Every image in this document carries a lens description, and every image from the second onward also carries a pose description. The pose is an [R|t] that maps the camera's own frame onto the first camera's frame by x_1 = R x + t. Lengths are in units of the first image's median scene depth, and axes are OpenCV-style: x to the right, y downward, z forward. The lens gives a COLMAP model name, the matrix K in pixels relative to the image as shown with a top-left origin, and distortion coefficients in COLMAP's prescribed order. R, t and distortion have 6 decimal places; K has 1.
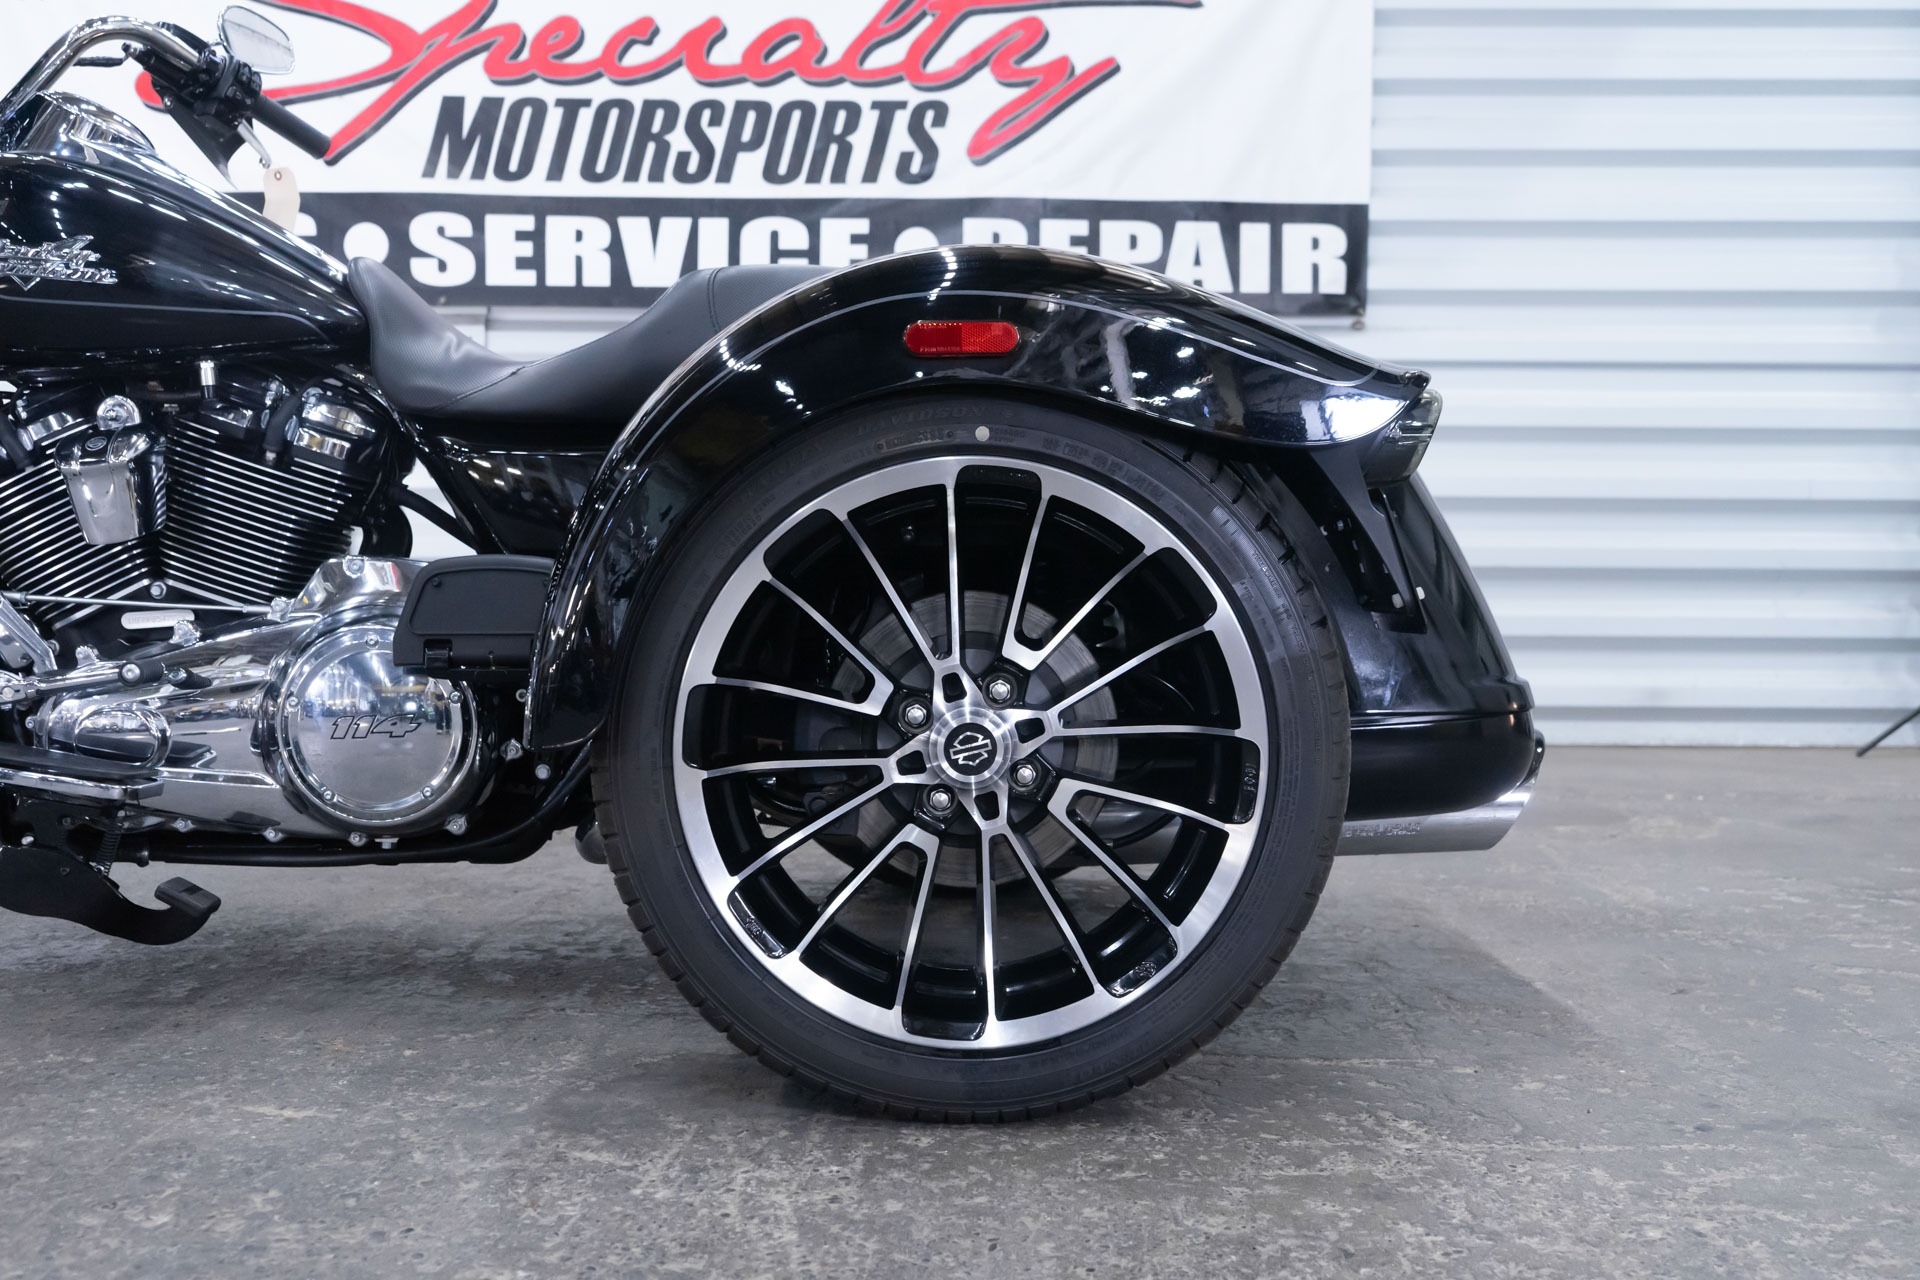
lens RADIAL K [[1906.3, 0, 960.0], [0, 1906.3, 640.0], [0, 0, 1]] dist [0.003704, 0.014901]
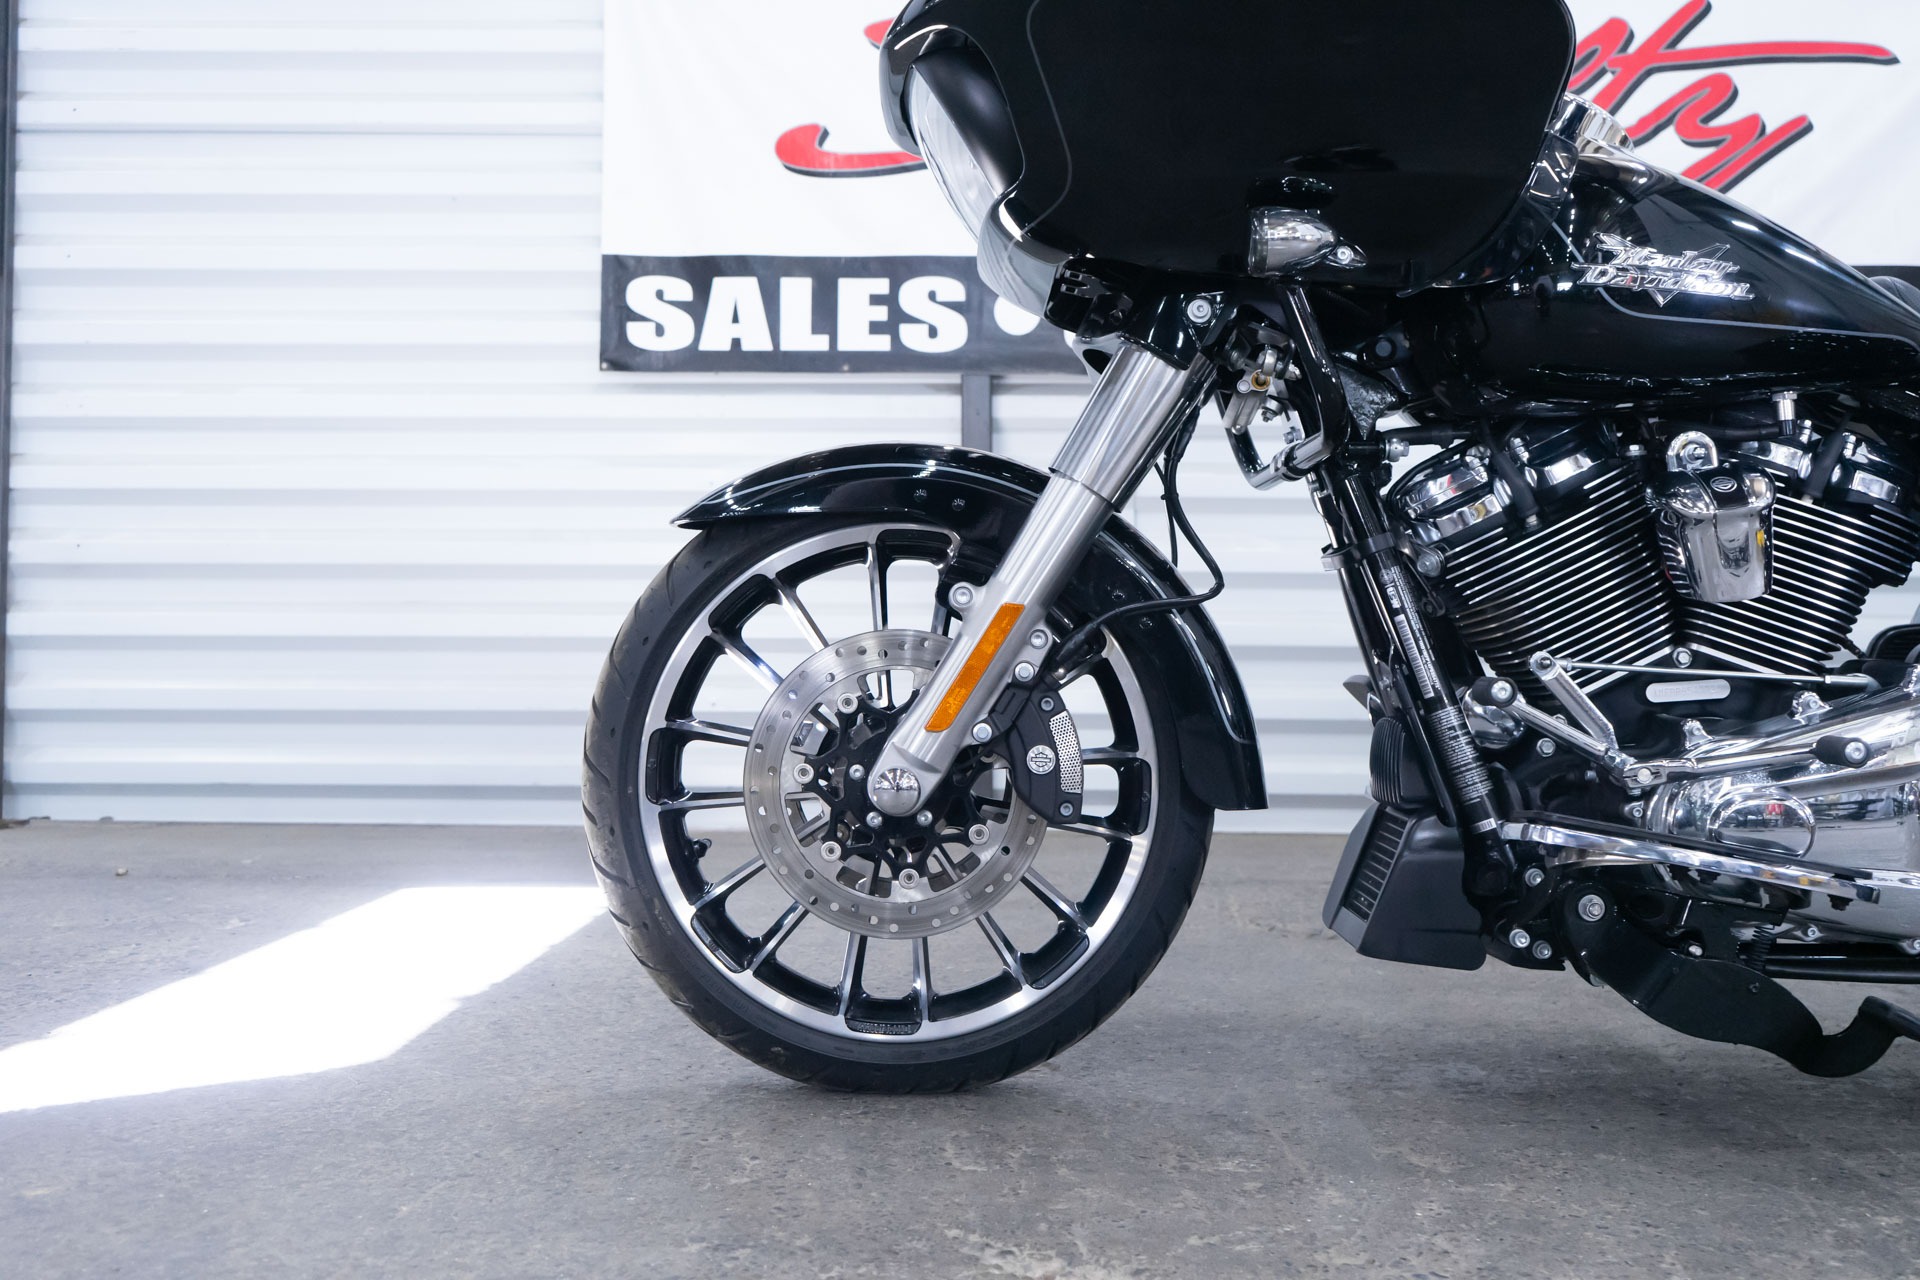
lens RADIAL K [[1906.3, 0, 960.0], [0, 1906.3, 640.0], [0, 0, 1]] dist [0.003704, 0.014901]
pose [[0.999899, 0.003512, -0.013757, -0.325834], [-0.004208, 0.998697, -0.050851, 0.004903], [0.013560, 0.050904, 0.998611, 0.059465]]
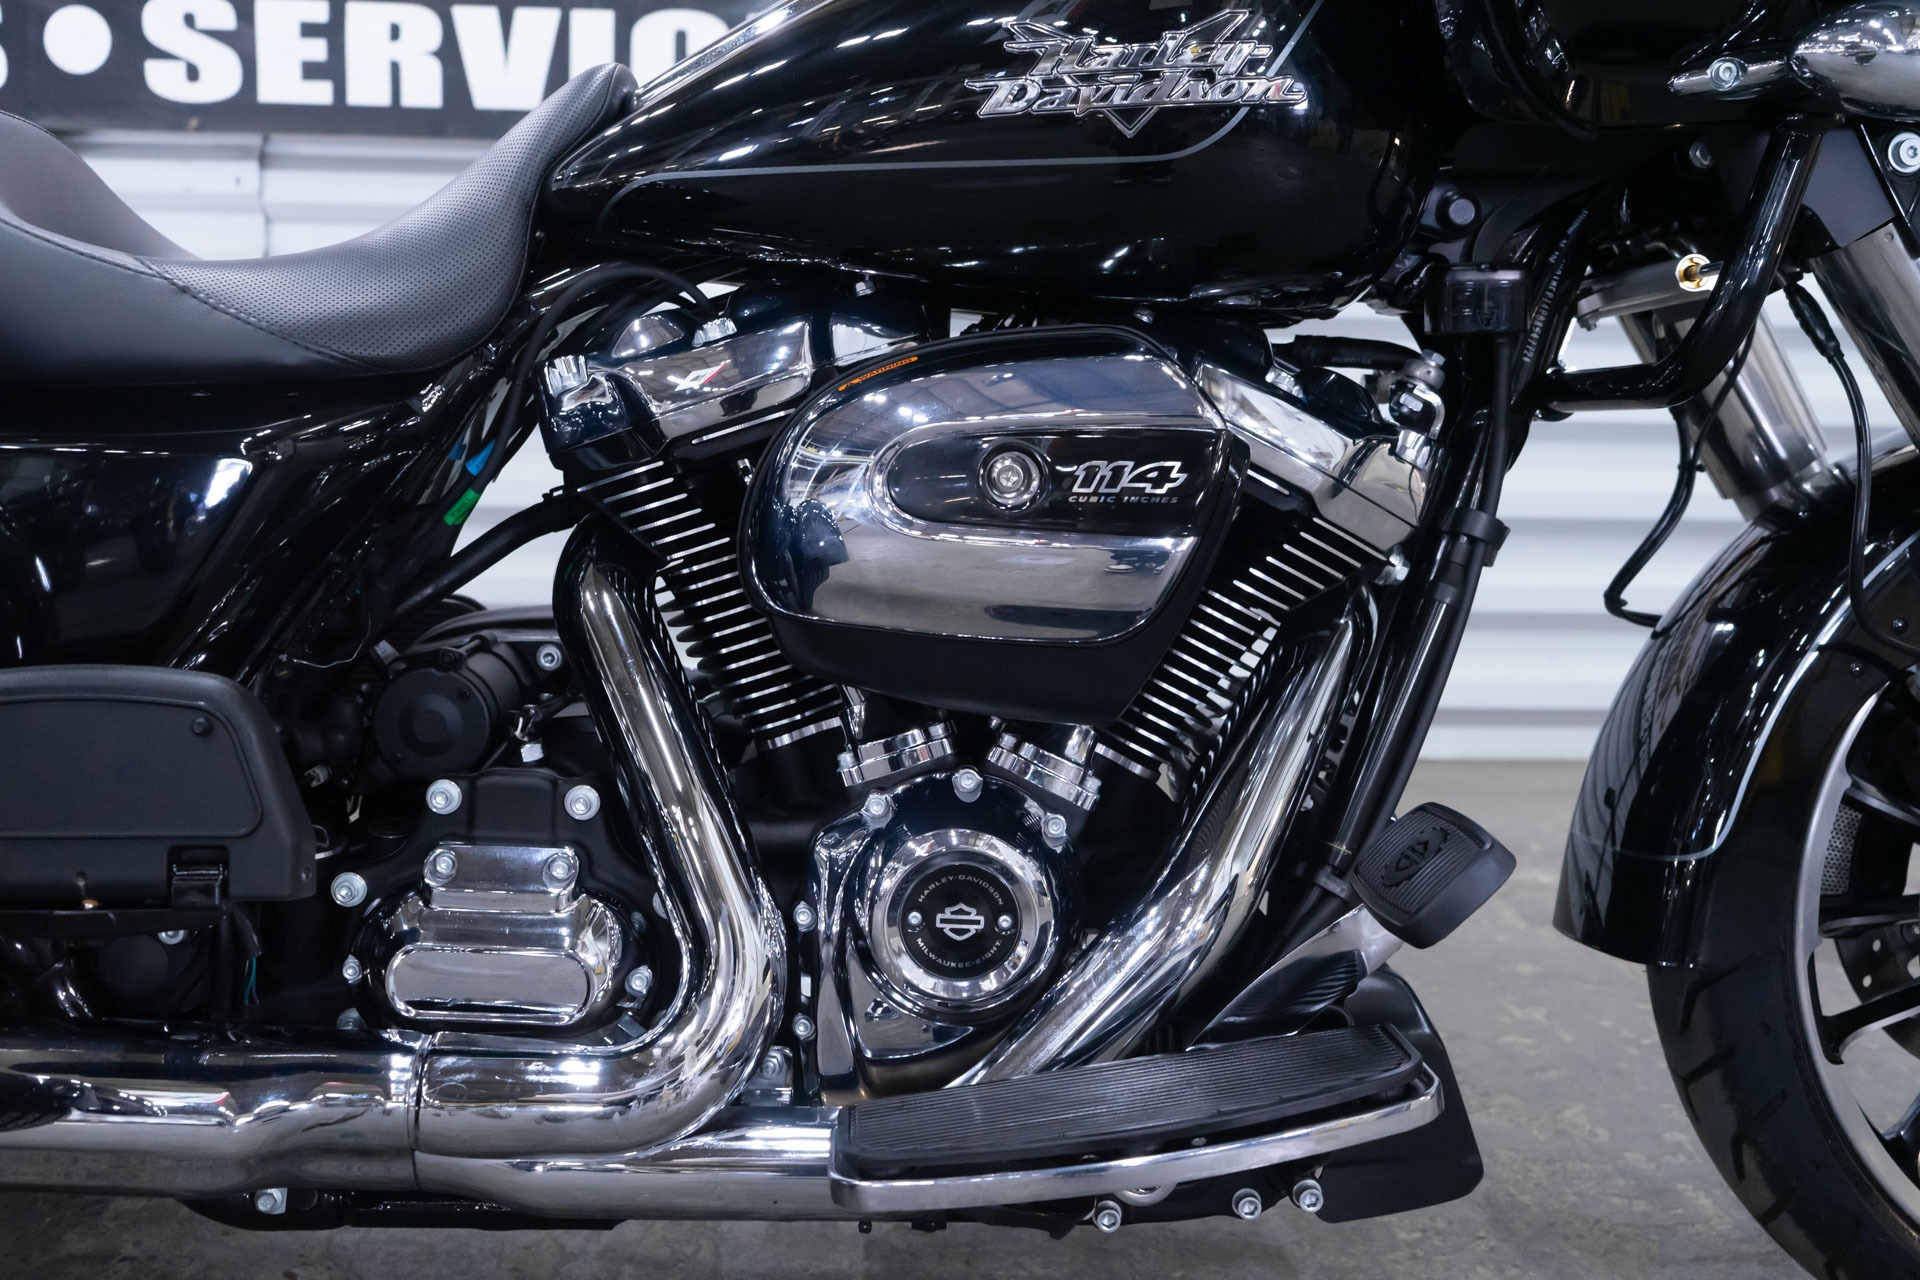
lens RADIAL K [[1992.5, 0, 960.9], [0, 1992.5, 639.8], [0, 0, 1]] dist [0.008048, 0.011342]
pose [[0.998410, 0.002069, 0.056324, -0.035717], [-0.005339, 0.998305, 0.057961, -0.035577], [-0.056109, -0.058170, 0.996729, 0.256866]]
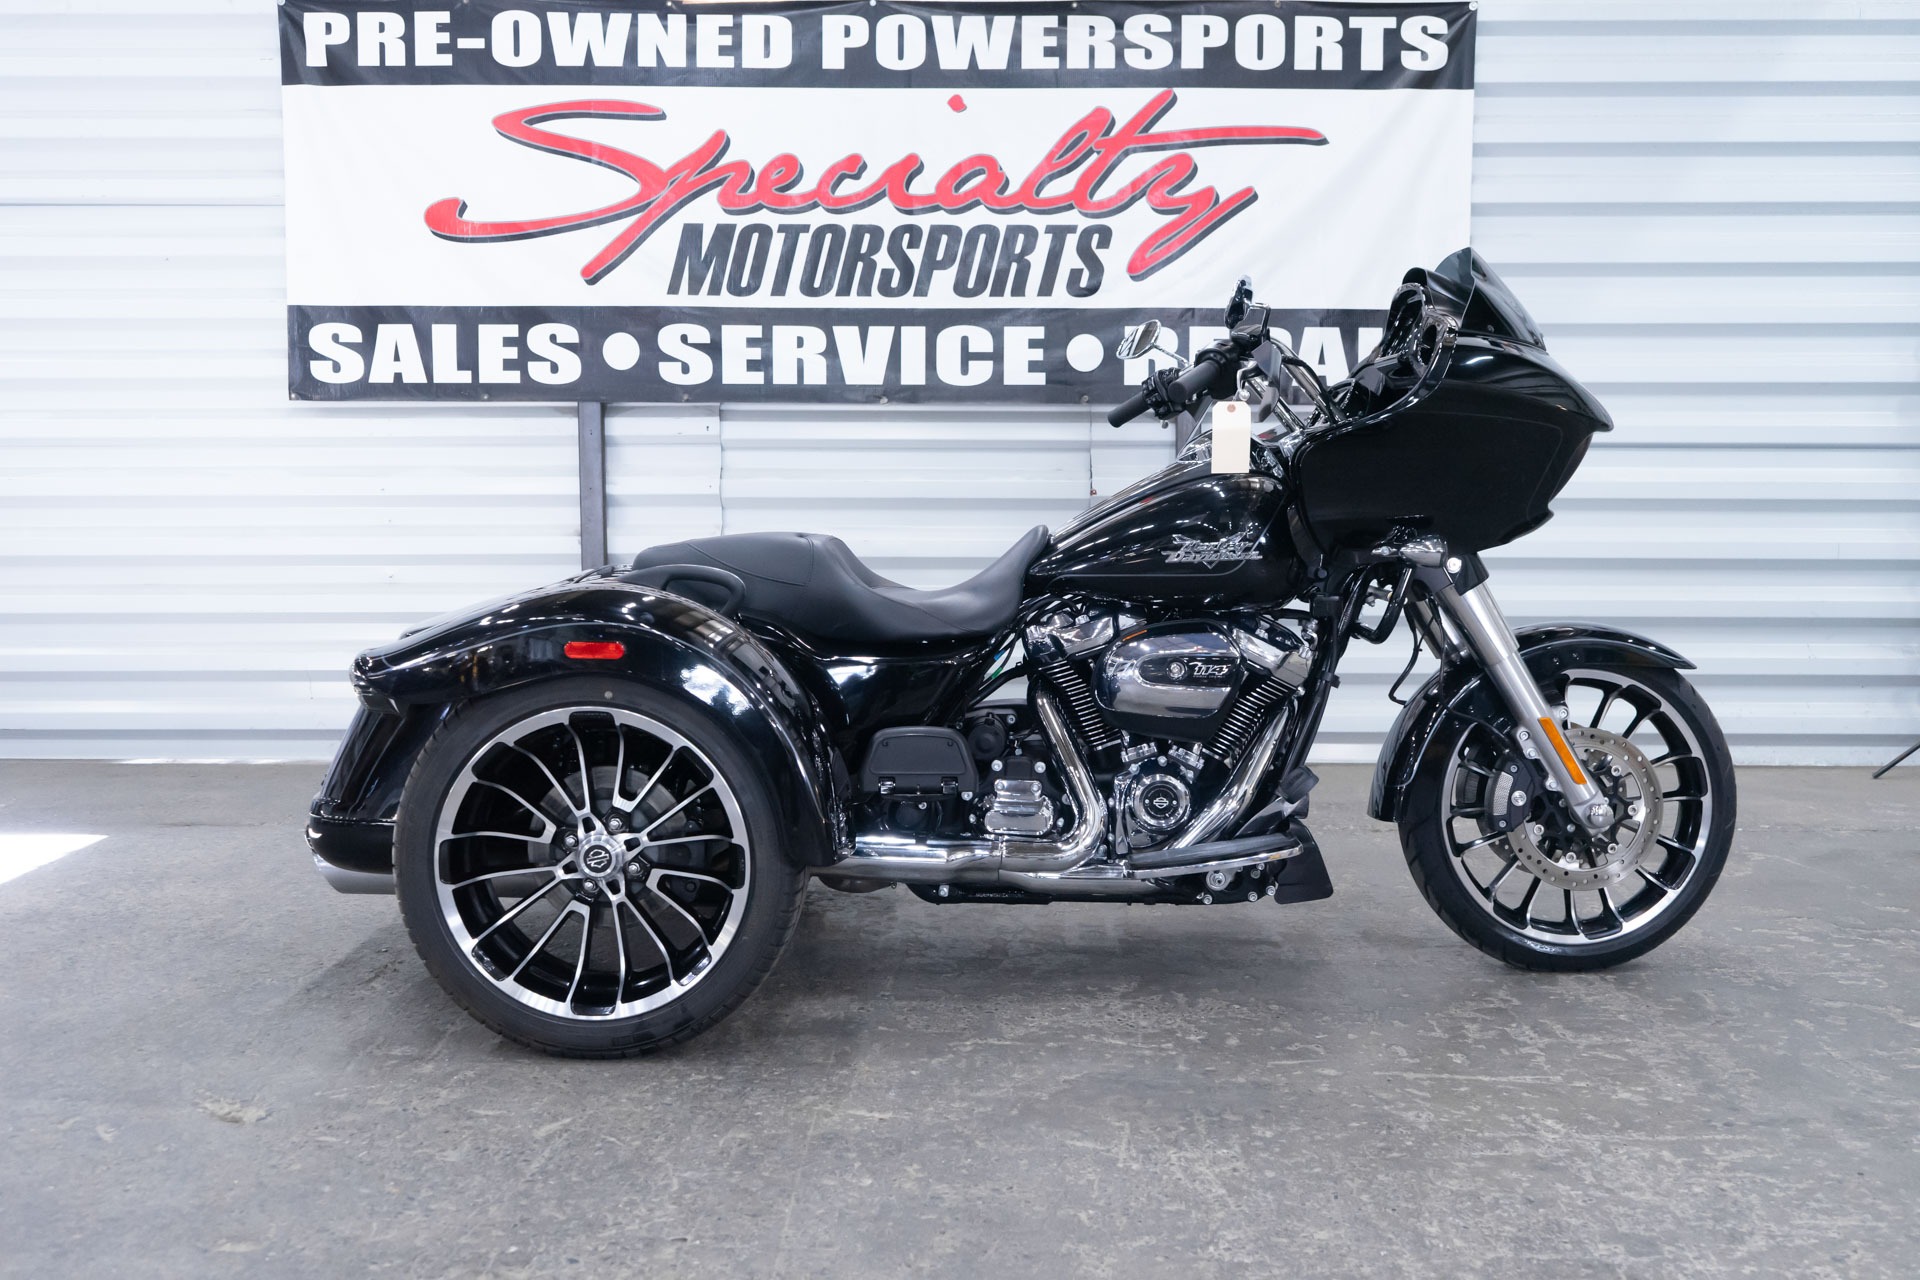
lens RADIAL K [[1992.5, 0, 960.9], [0, 1992.5, 639.8], [0, 0, 1]] dist [0.008048, 0.011342]
pose [[0.999956, -0.003489, -0.008662, -0.089546], [0.003897, 0.998860, 0.047581, -0.085467], [0.008486, -0.047613, 0.998830, -0.246394]]
